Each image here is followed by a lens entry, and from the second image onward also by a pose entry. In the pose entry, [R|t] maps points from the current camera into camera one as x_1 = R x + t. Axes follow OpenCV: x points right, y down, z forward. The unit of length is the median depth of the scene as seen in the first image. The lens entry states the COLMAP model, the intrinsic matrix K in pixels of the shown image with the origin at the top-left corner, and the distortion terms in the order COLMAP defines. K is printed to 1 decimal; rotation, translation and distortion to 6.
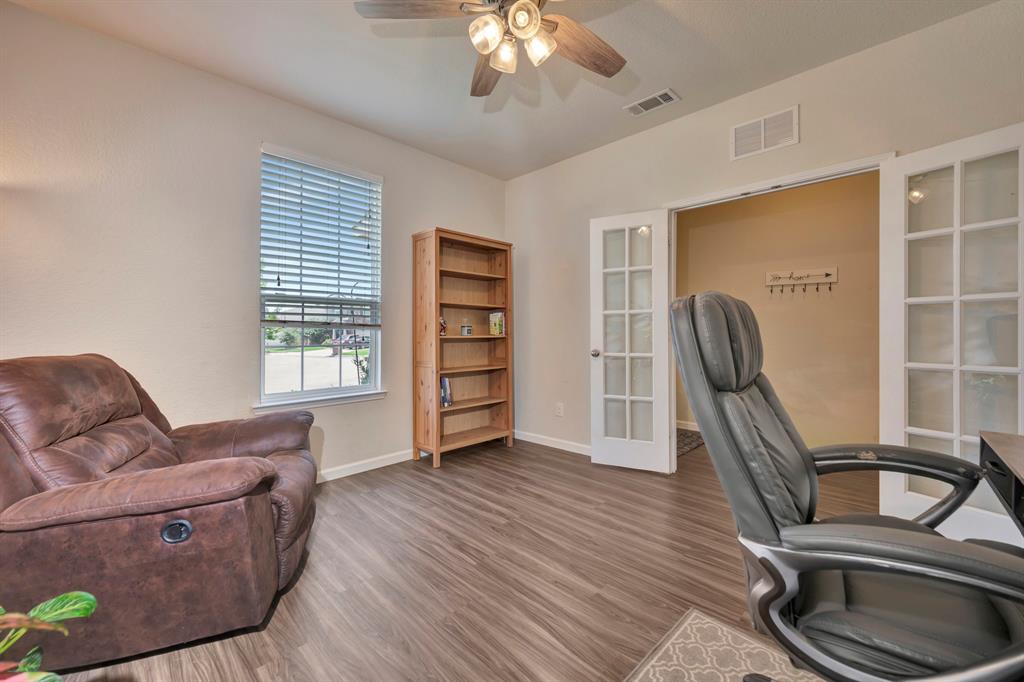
lens RADIAL K [[411.6, 0, 519.1], [0, 411.6, 334.9], [0, 0, 1]] dist [0.000381, 0.000076]
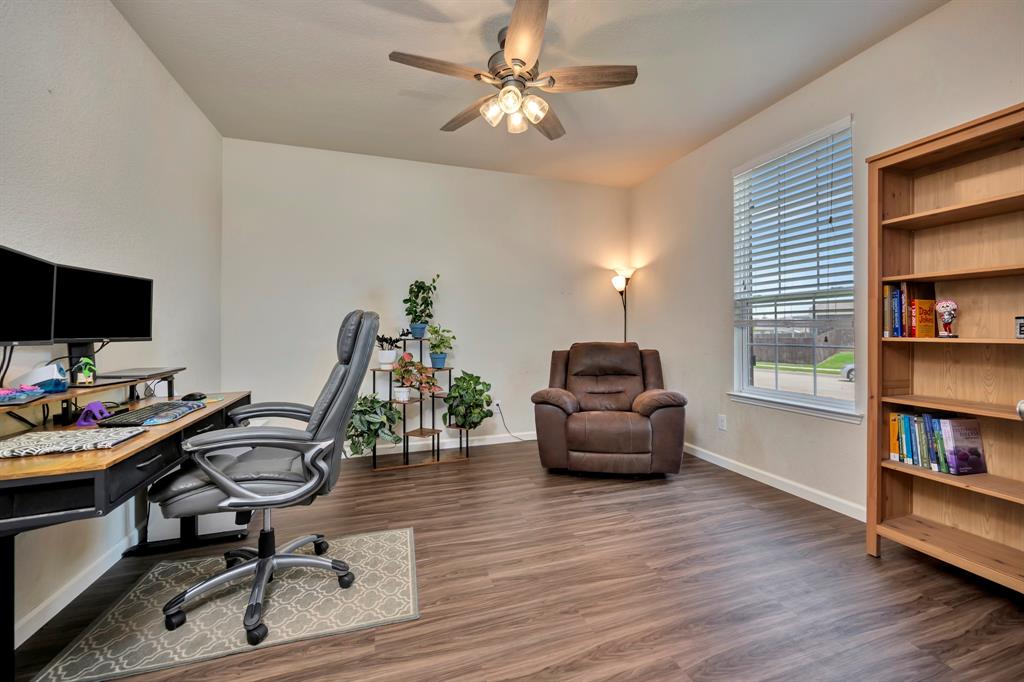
lens RADIAL K [[411.6, 0, 516.7], [0, 411.6, 335.7], [0, 0, 1]] dist [0.000381, 0.000076]
pose [[-0.473583, 0.011379, -0.880676, 0.739574], [0.002622, 0.999930, 0.011510, -0.009490], [0.880745, 0.003142, -0.473580, 1.060985]]
